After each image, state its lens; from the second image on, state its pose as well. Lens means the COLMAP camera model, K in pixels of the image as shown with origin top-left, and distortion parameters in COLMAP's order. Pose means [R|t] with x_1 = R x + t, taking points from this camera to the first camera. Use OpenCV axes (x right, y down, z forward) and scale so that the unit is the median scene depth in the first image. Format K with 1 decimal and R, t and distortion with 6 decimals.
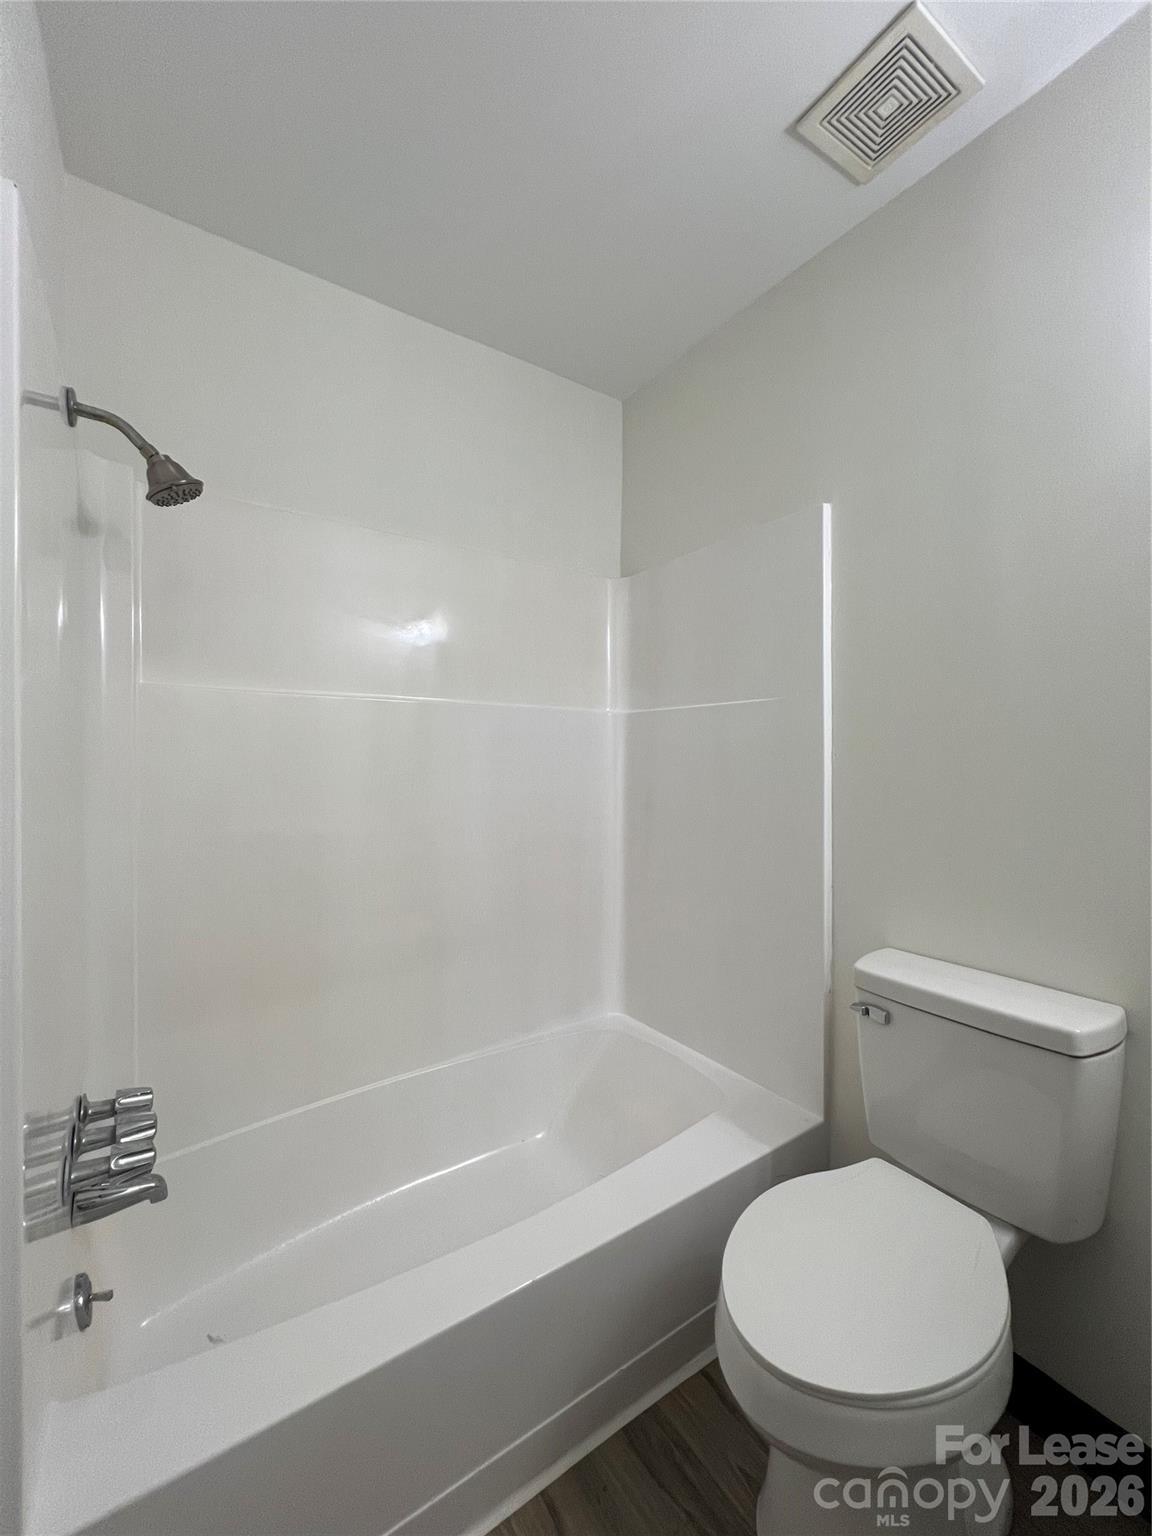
lens RADIAL K [[618.4, 0, 574.8], [0, 618.4, 759.6], [0, 0, 1]] dist [-0.002767, -0.000578]
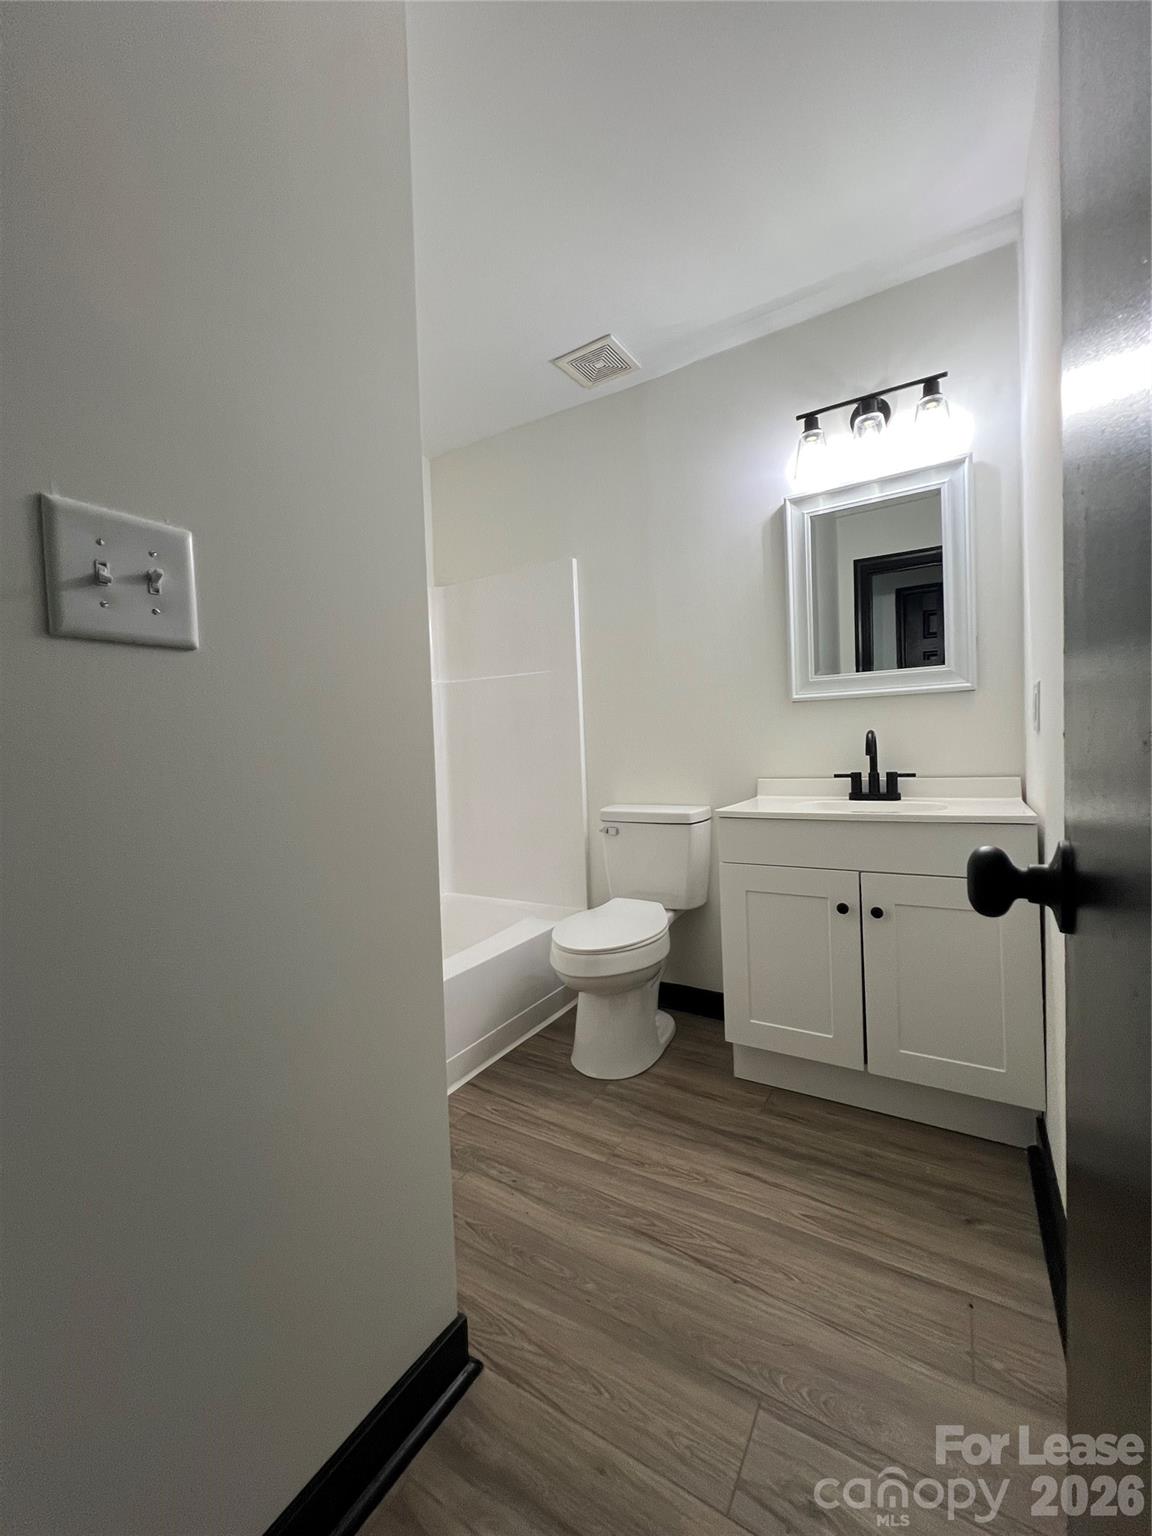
lens RADIAL K [[618.4, 0, 572.3], [0, 618.4, 765.1], [0, 0, 1]] dist [-0.002767, -0.000578]
pose [[0.914834, -0.053478, 0.400272, -0.400316], [0.042725, 0.998447, 0.035747, 0.129914], [-0.401563, -0.015601, 0.915699, -0.742154]]
